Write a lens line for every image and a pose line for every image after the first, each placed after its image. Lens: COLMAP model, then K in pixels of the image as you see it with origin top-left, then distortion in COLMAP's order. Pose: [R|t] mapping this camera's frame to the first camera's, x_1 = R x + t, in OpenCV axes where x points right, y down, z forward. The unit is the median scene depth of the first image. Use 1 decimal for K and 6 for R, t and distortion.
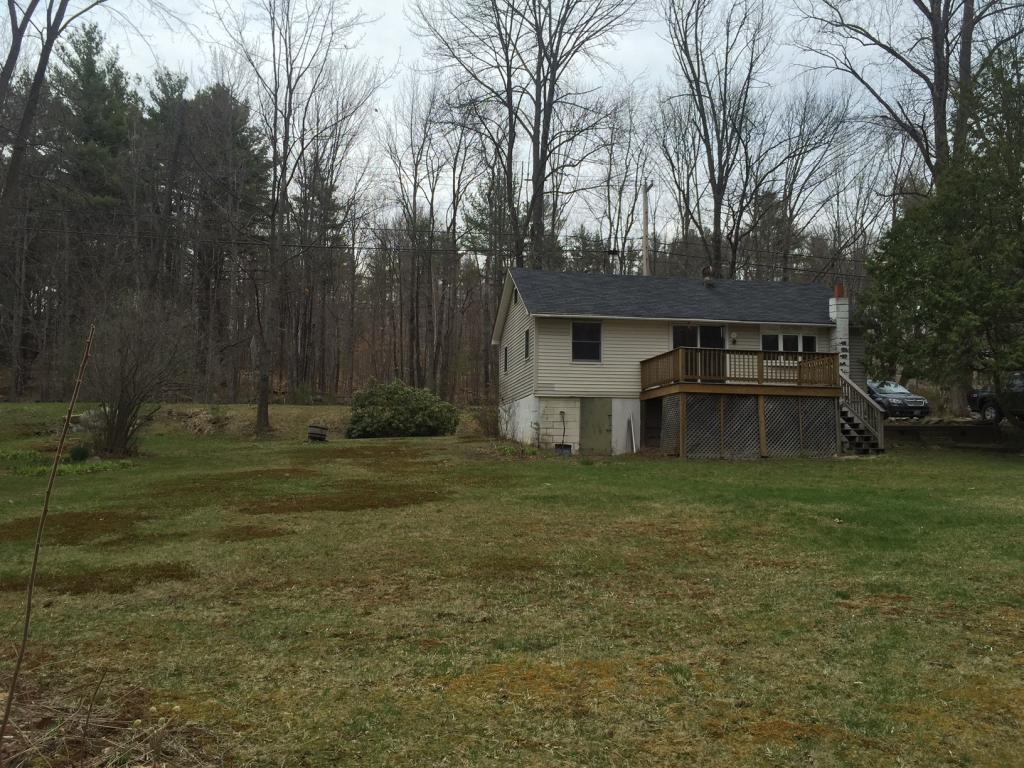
lens RADIAL K [[879.1, 0, 513.7], [0, 879.1, 381.4], [0, 0, 1]] dist [0.015427, 0.006455]
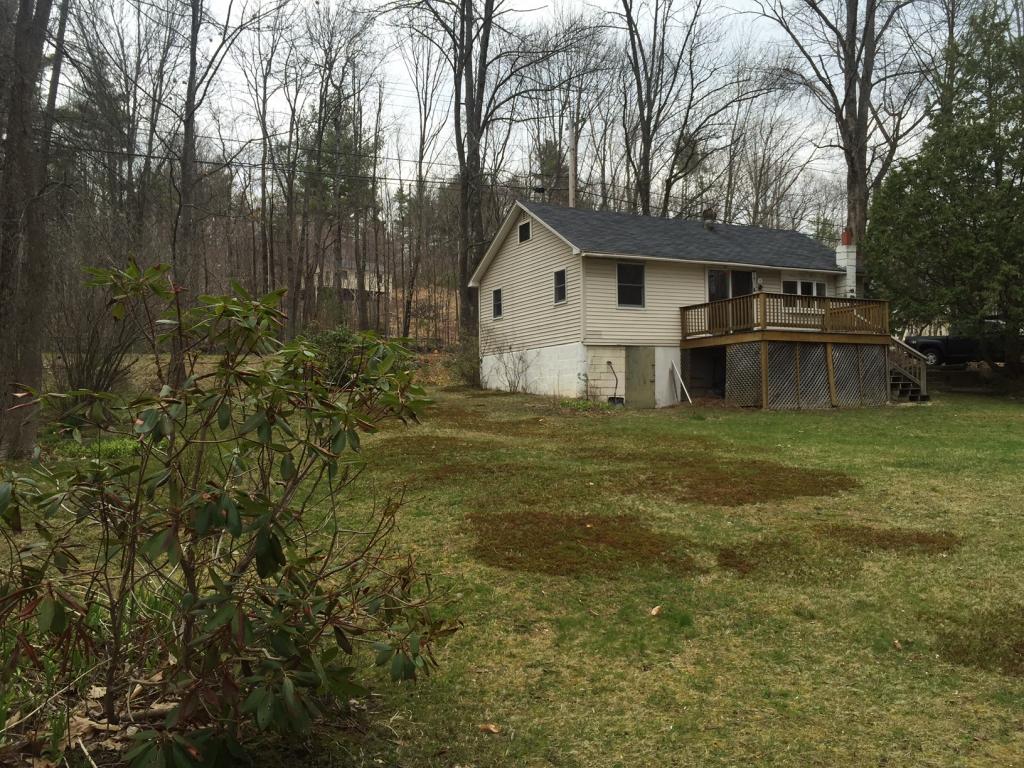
lens RADIAL K [[879.1, 0, 511.7], [0, 879.1, 388.8], [0, 0, 1]] dist [0.015427, 0.006455]
pose [[0.955383, -0.017688, 0.294840, -0.309138], [-0.003199, 0.997527, 0.070210, -0.001036], [-0.295353, -0.068021, 0.952964, 0.153899]]
